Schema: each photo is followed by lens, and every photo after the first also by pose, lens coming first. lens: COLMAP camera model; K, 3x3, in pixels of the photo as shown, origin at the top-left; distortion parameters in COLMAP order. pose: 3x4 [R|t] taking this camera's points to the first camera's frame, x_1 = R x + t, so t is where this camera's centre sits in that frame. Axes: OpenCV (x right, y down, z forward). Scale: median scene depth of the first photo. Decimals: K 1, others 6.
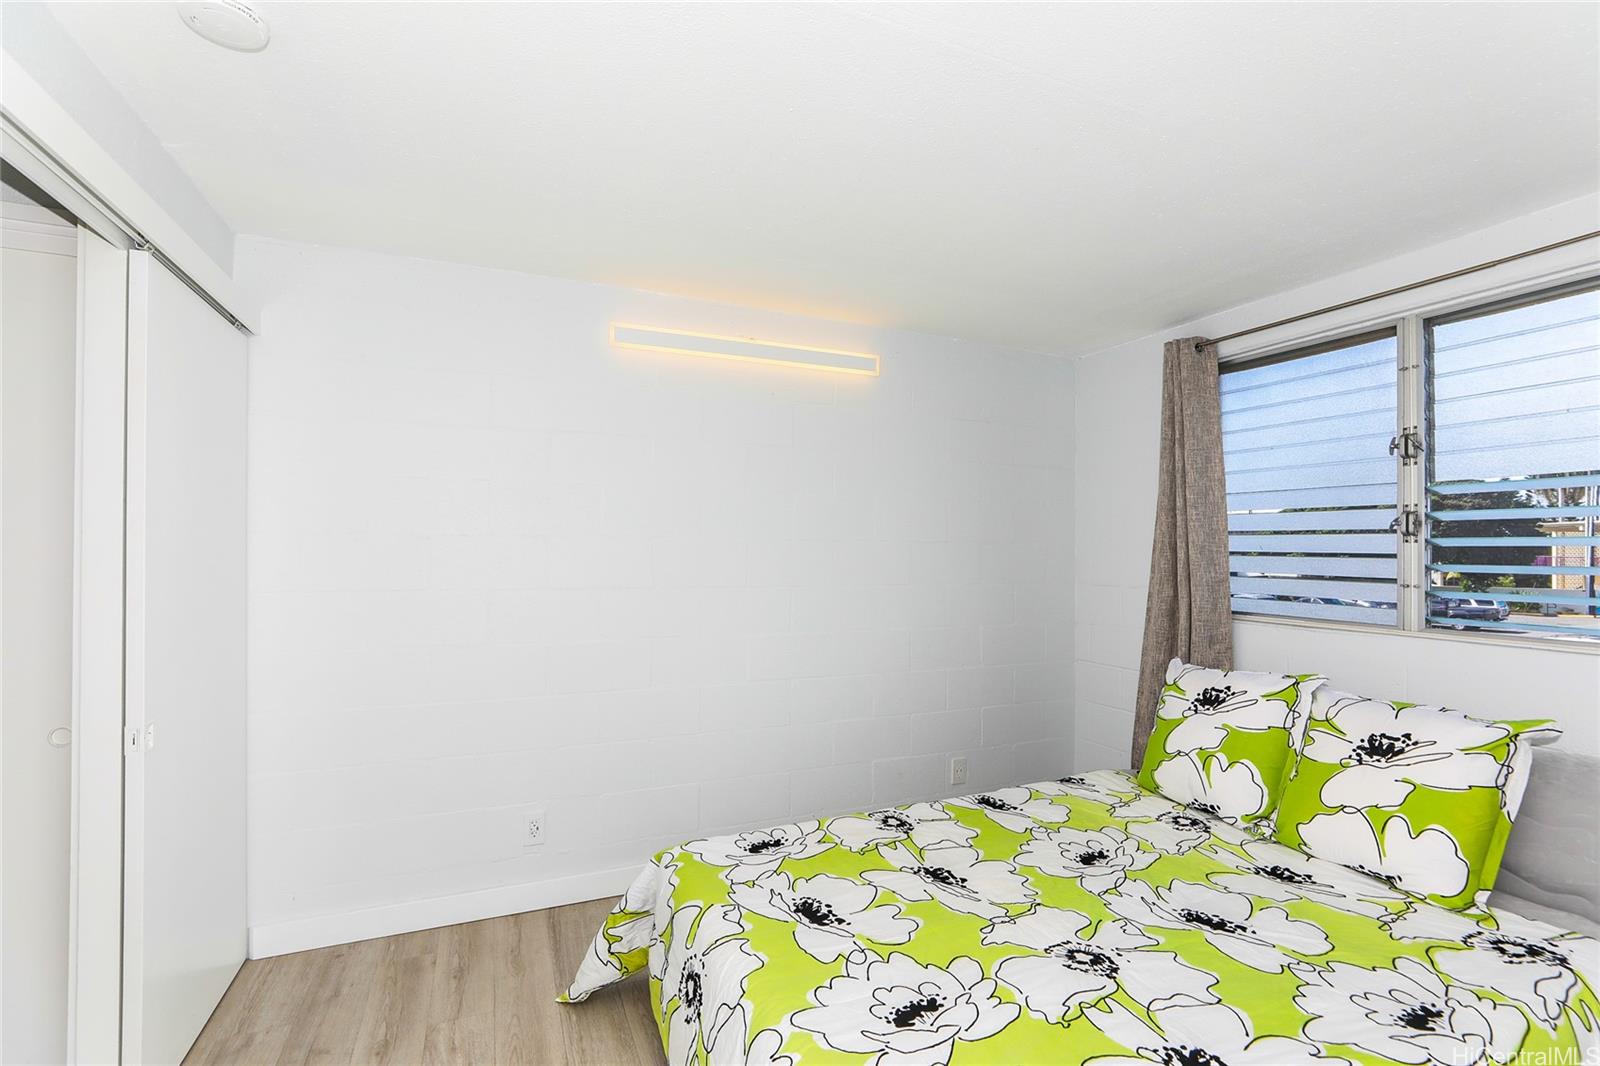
lens RADIAL K [[725.3, 0, 806.3], [0, 725.3, 544.2], [0, 0, 1]] dist [-0.030540, 0.014904]
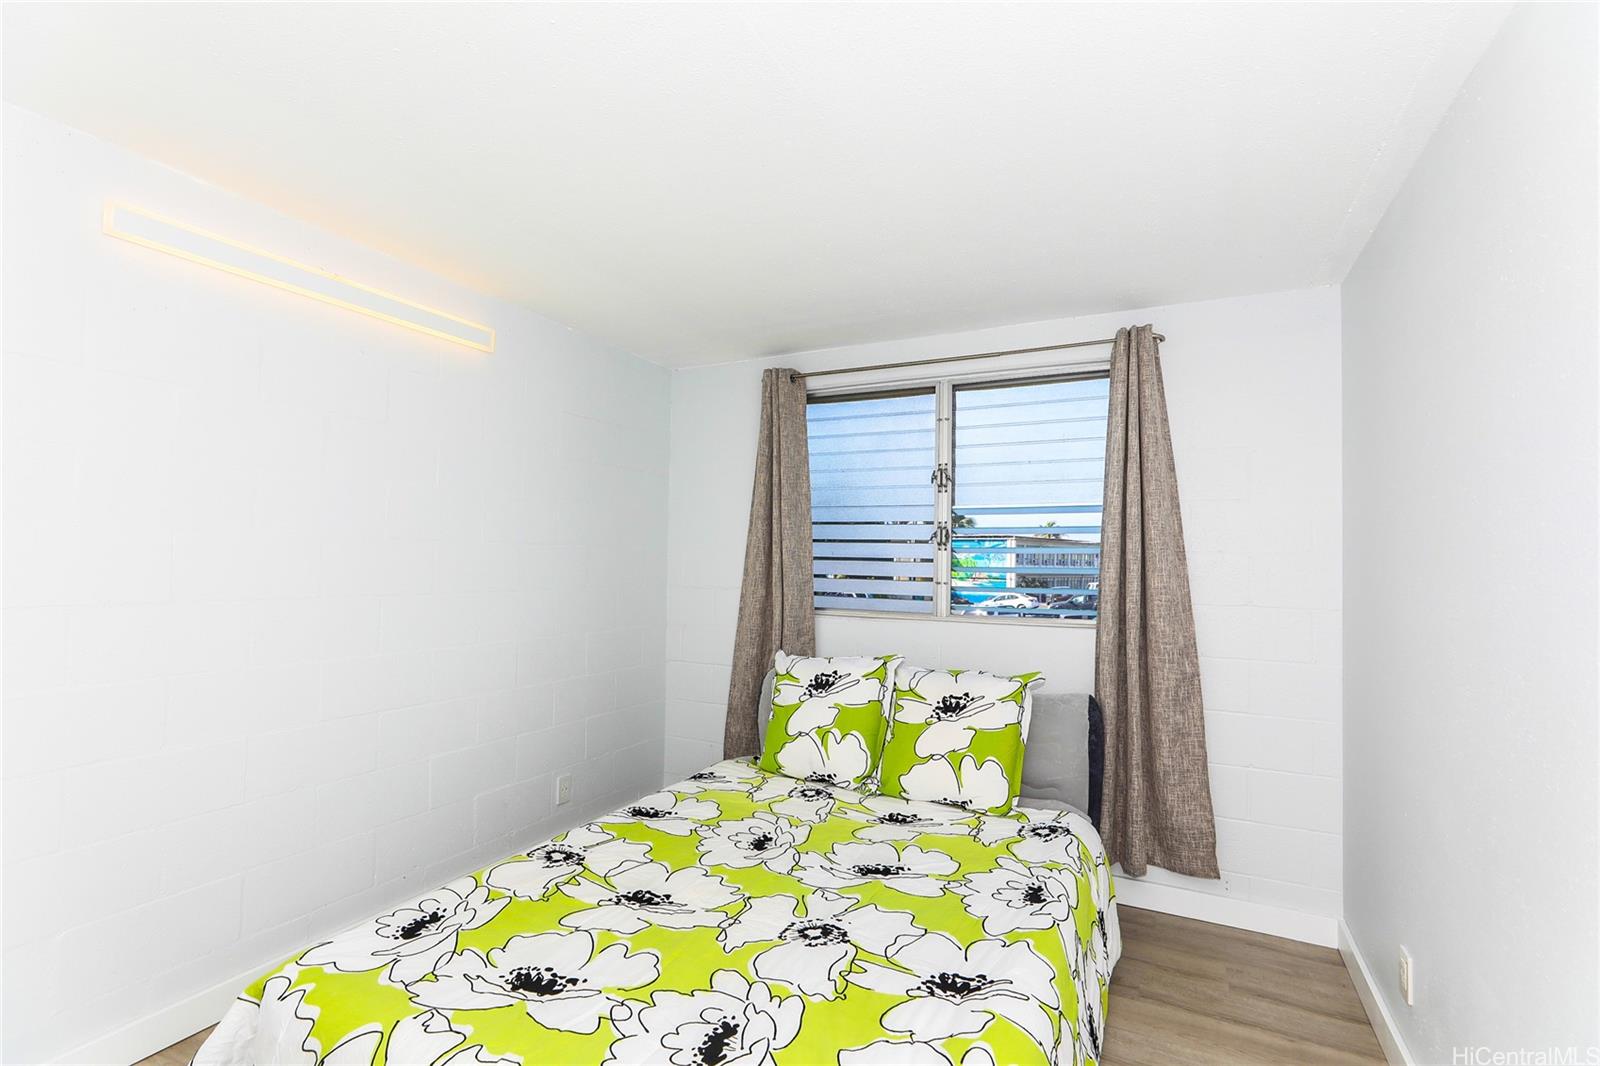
lens RADIAL K [[725.3, 0, 806.3], [0, 725.3, 544.2], [0, 0, 1]] dist [-0.030540, 0.014904]
pose [[0.775500, 0.017635, 0.631102, -0.209091], [-0.012619, 0.999843, -0.012433, 0.006488], [-0.631222, 0.001678, 0.775600, 0.116394]]
